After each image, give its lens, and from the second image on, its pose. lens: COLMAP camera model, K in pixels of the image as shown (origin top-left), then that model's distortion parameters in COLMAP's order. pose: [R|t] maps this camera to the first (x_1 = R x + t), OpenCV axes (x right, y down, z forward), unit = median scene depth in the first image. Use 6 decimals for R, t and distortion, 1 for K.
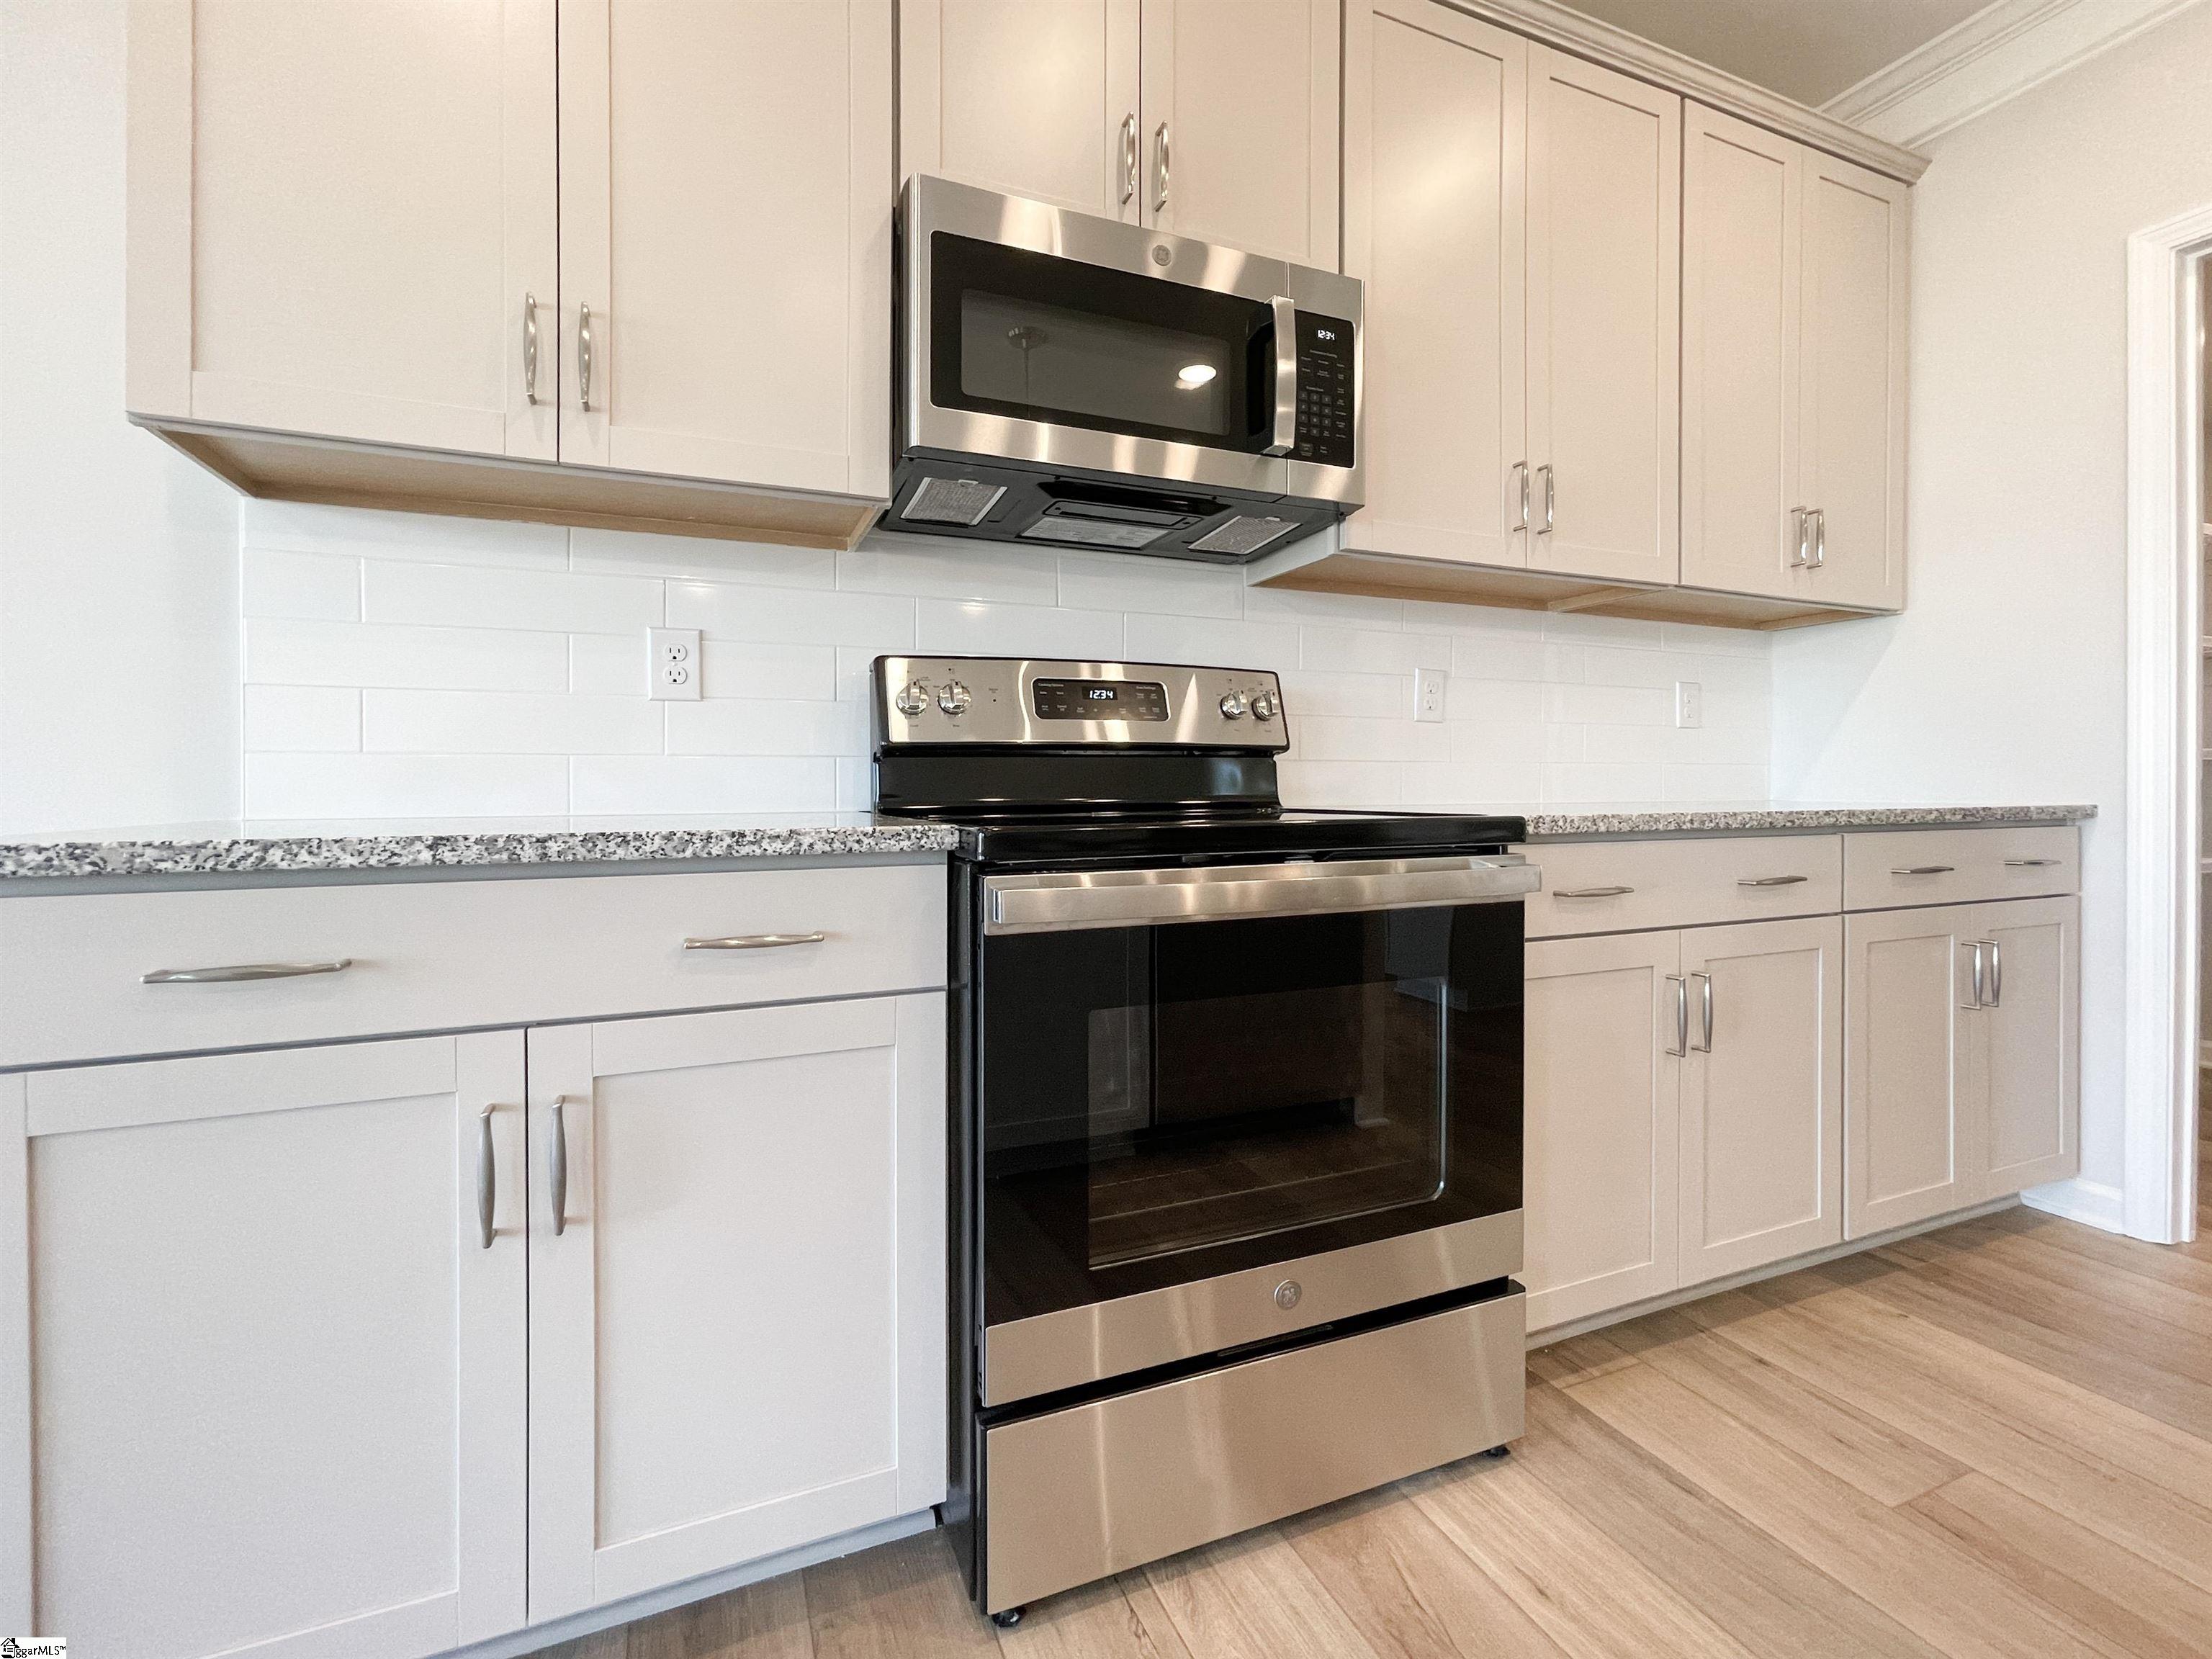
lens RADIAL K [[833.1, 0, 1100.2], [0, 833.1, 795.1], [0, 0, 1]] dist [0.002070, 0.000278]
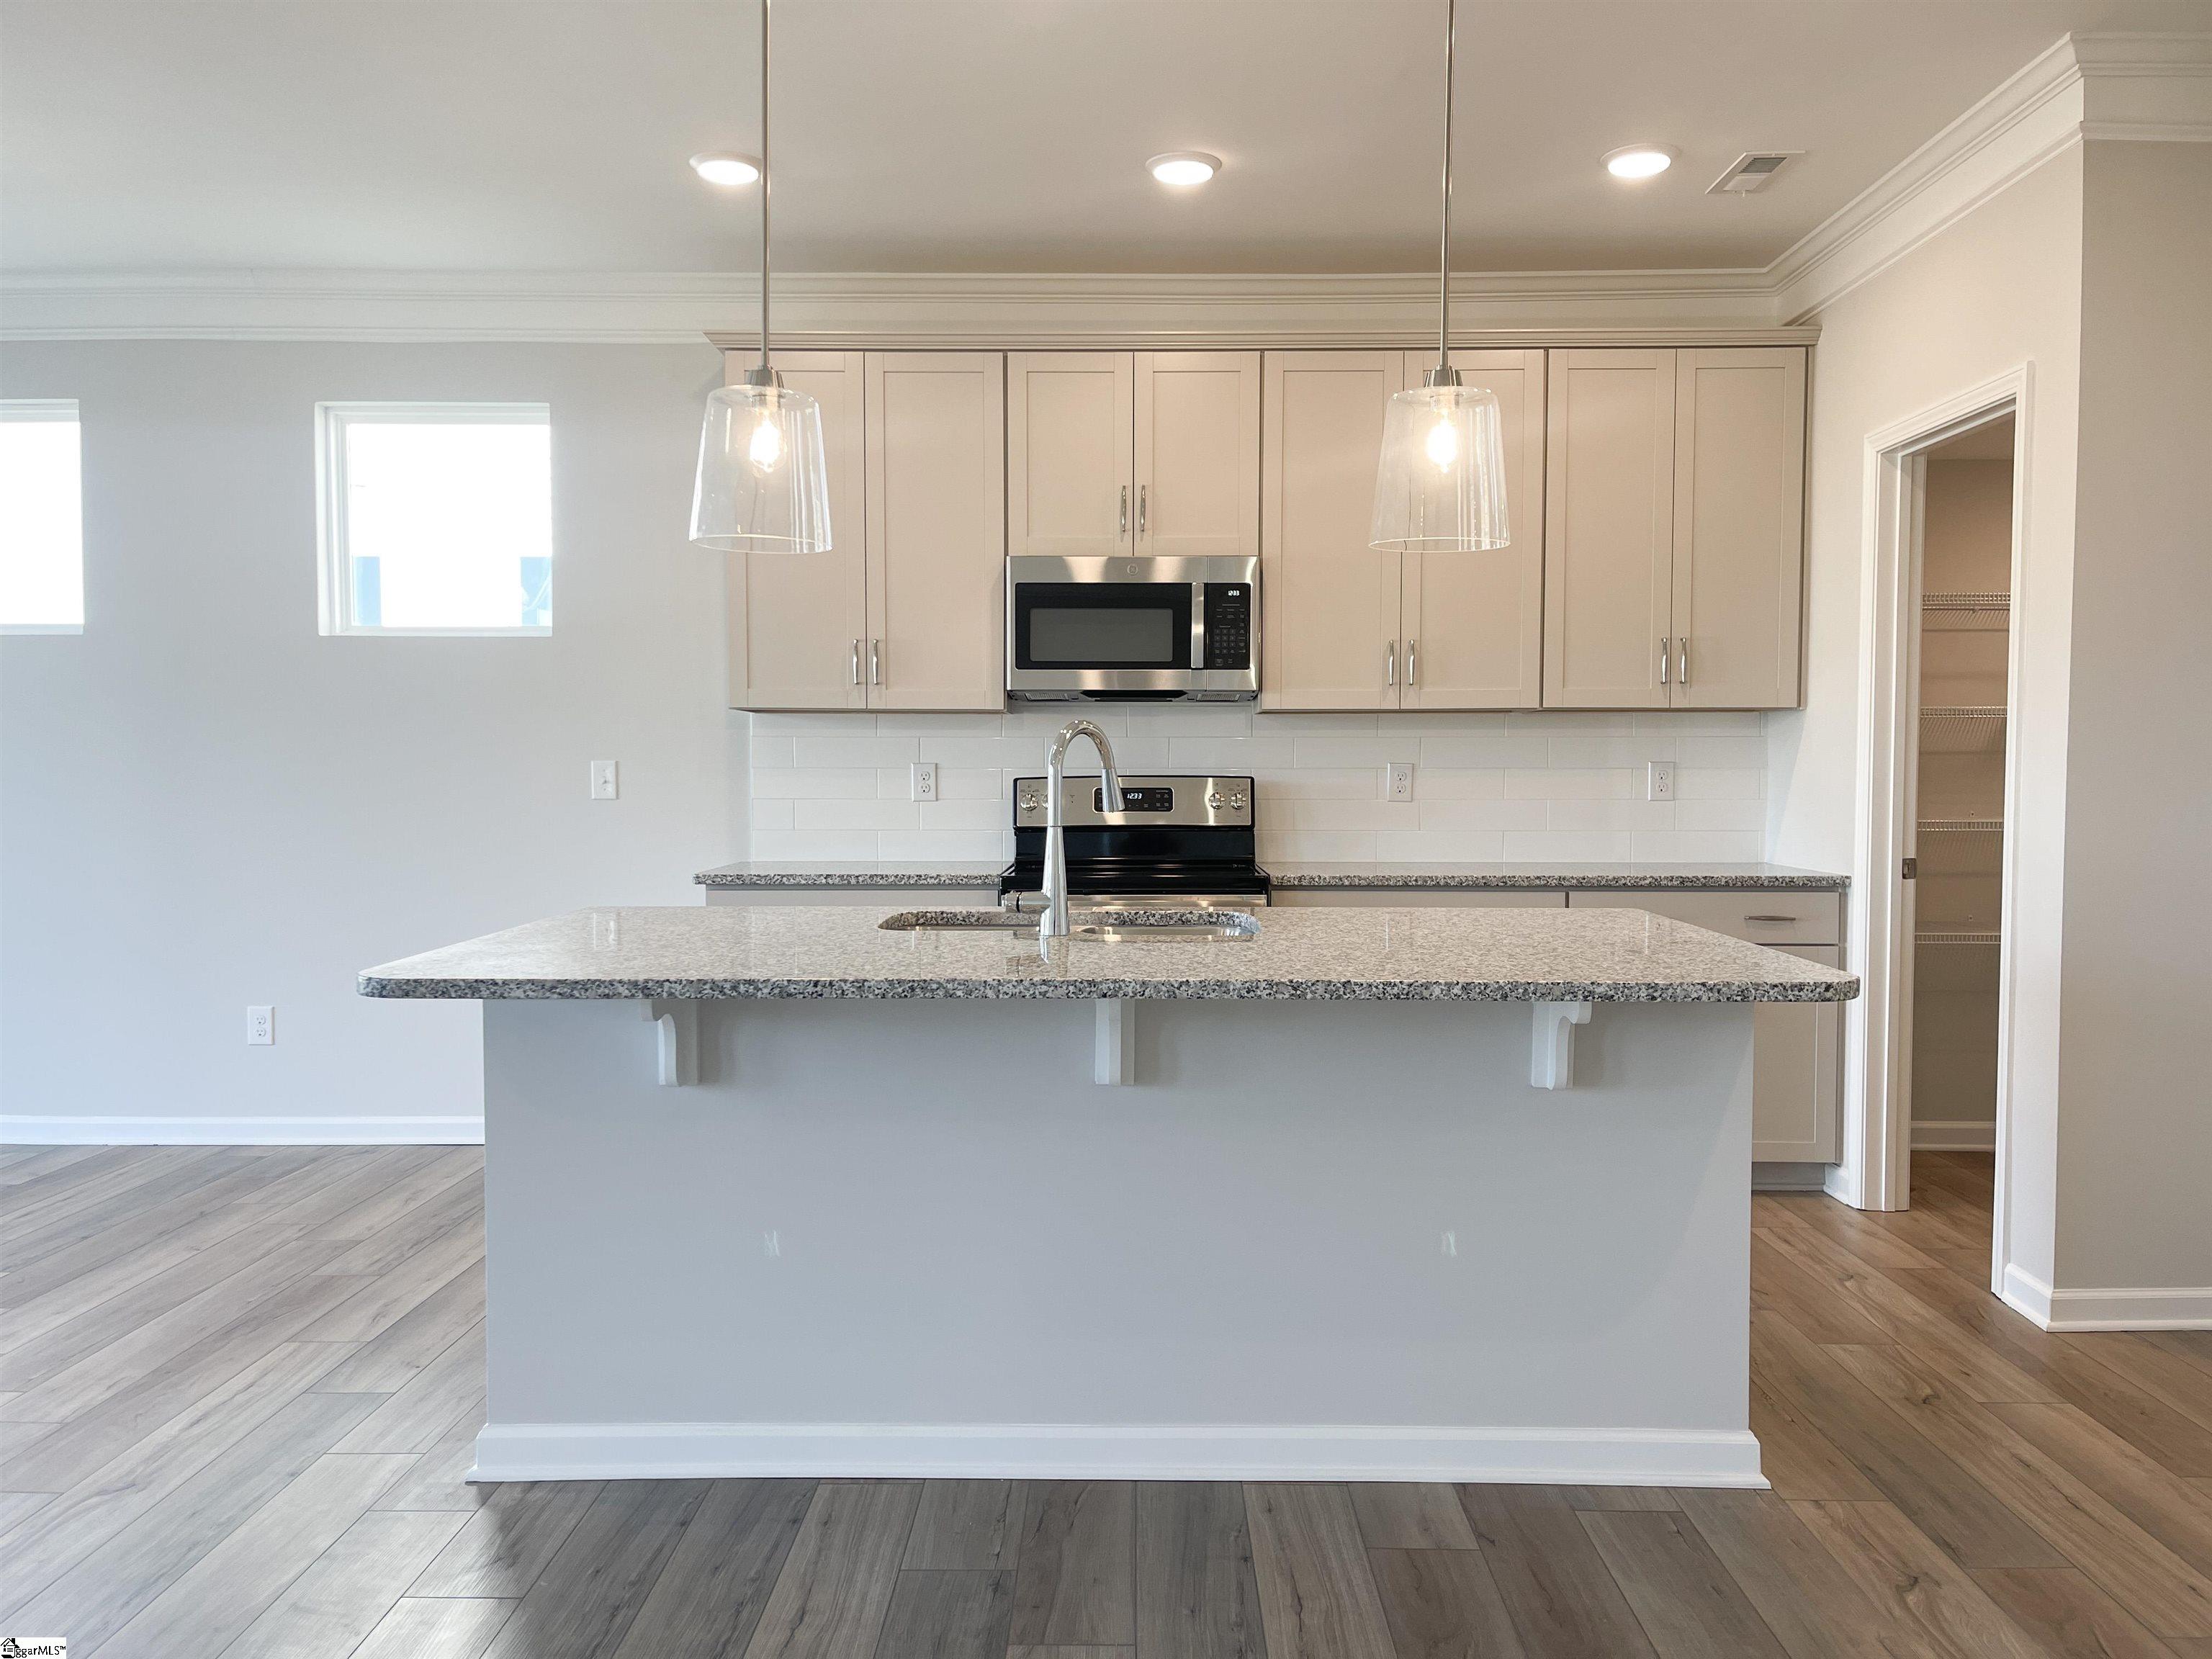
lens RADIAL K [[1770.7, 0, 1106.0], [0, 1770.7, 829.5], [0, 0, 1]] dist [0.081340, 0.000667]
pose [[0.875816, 0.014431, -0.482429, 1.889308], [0.002825, 0.999383, 0.035023, -0.199456], [0.482636, -0.032036, 0.875235, -2.449551]]
